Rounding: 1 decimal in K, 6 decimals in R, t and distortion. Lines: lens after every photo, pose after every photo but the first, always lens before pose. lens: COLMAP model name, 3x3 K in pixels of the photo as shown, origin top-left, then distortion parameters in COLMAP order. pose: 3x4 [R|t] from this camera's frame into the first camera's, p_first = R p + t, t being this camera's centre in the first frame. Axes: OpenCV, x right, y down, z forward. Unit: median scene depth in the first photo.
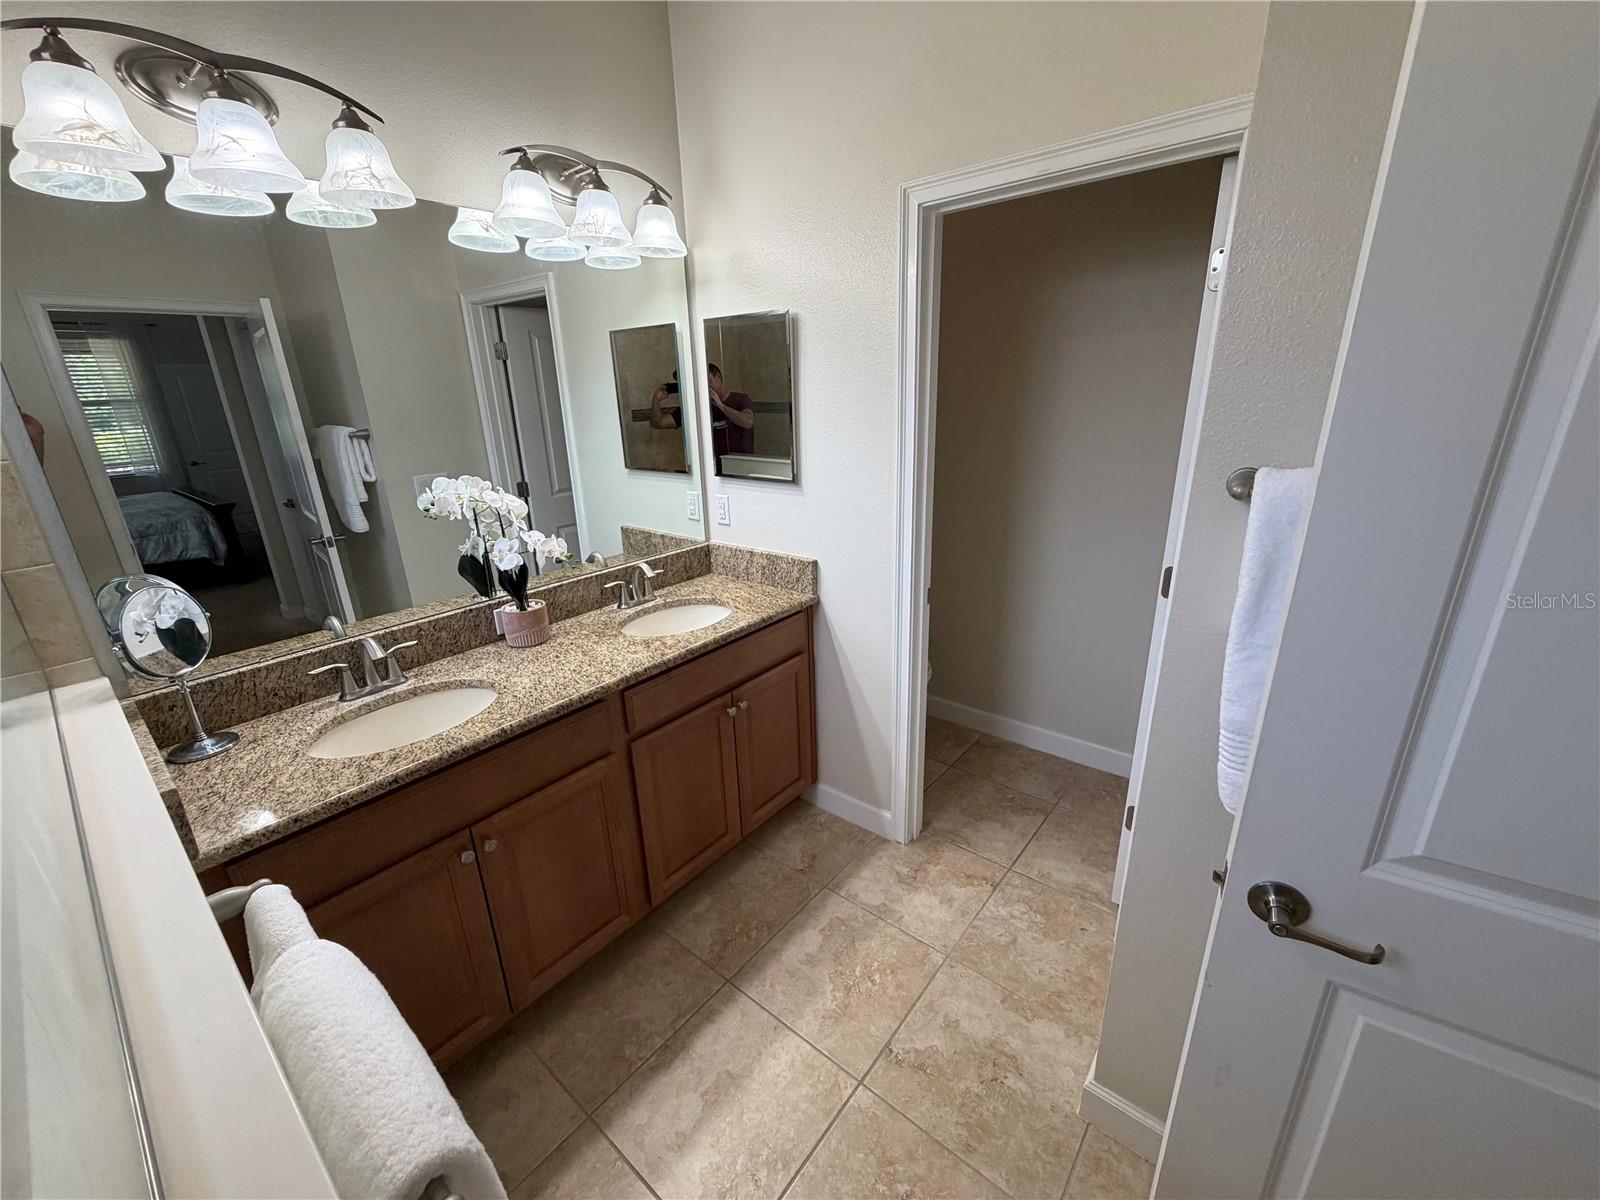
lens RADIAL K [[639.2, 0, 797.5], [0, 639.2, 600.3], [0, 0, 1]] dist [-0.000070, 0.000495]
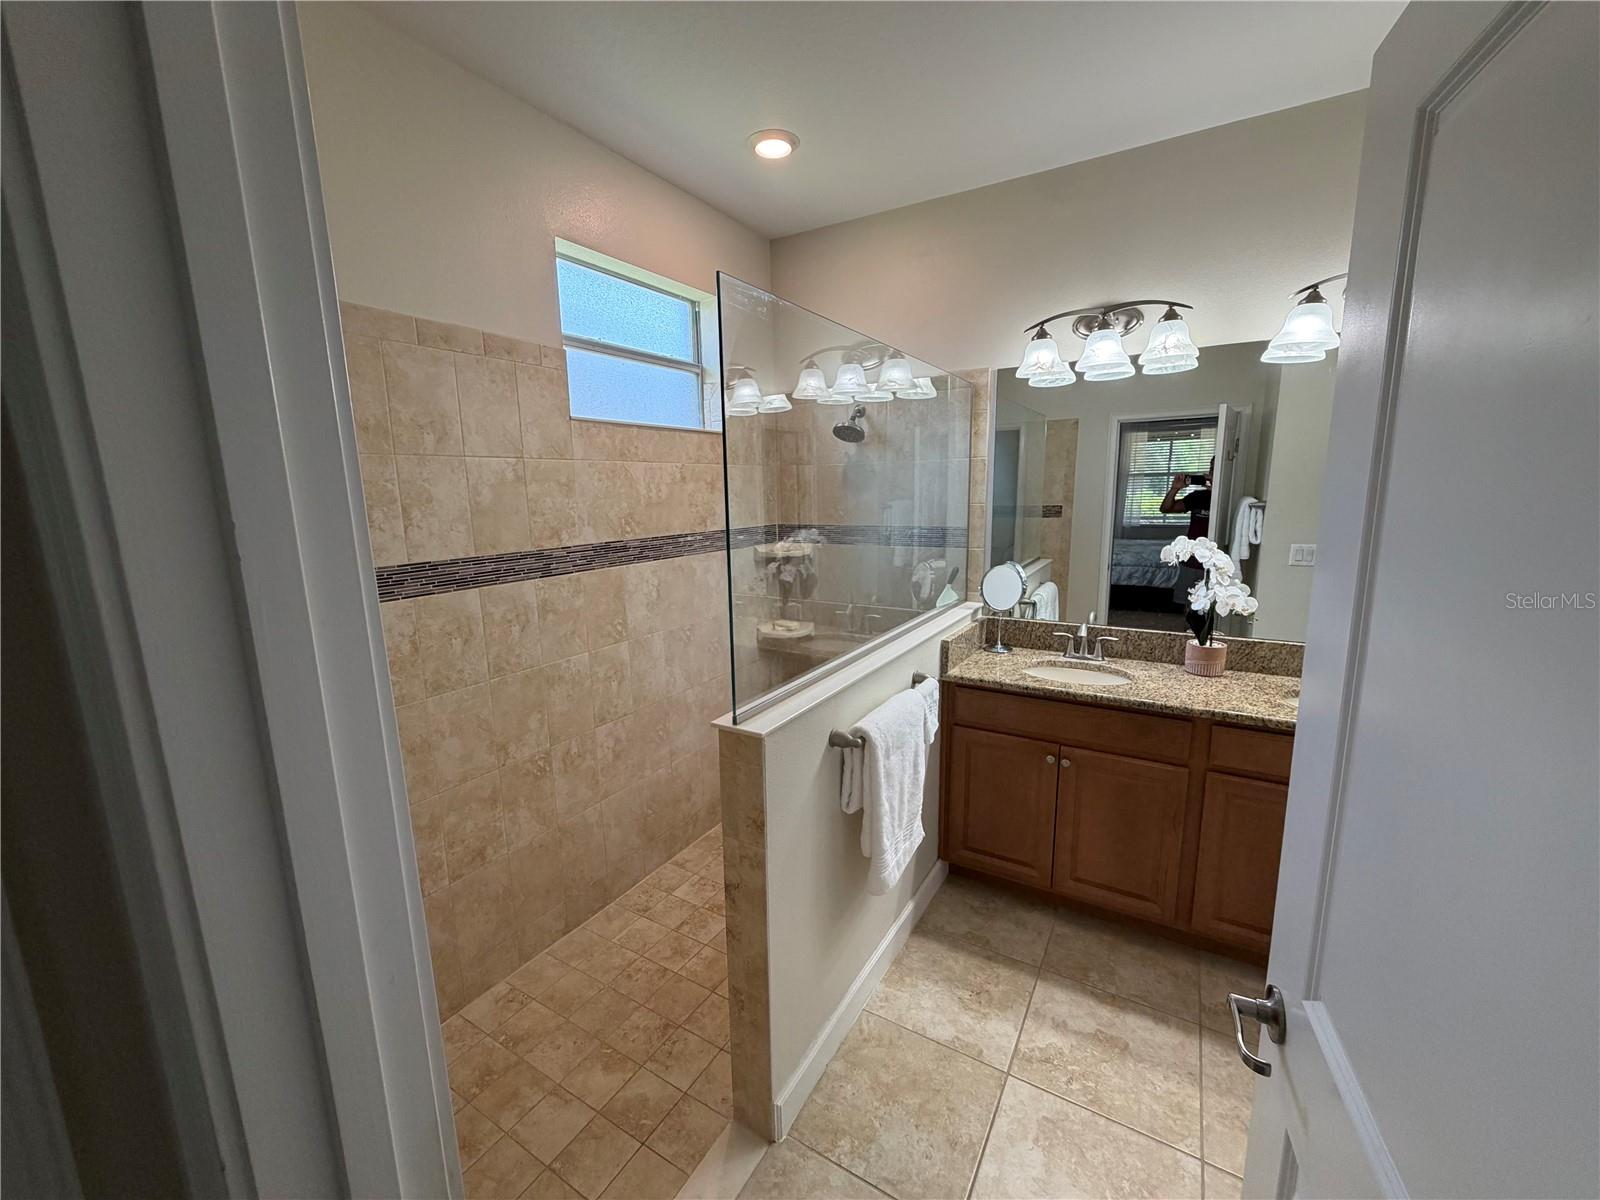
lens RADIAL K [[639.2, 0, 797.5], [0, 639.2, 600.3], [0, 0, 1]] dist [-0.000070, 0.000495]
pose [[0.143376, 0.201731, -0.968890, 0.743254], [-0.299314, 0.941996, 0.151839, -0.024077], [0.943321, 0.268232, 0.195441, -0.016778]]
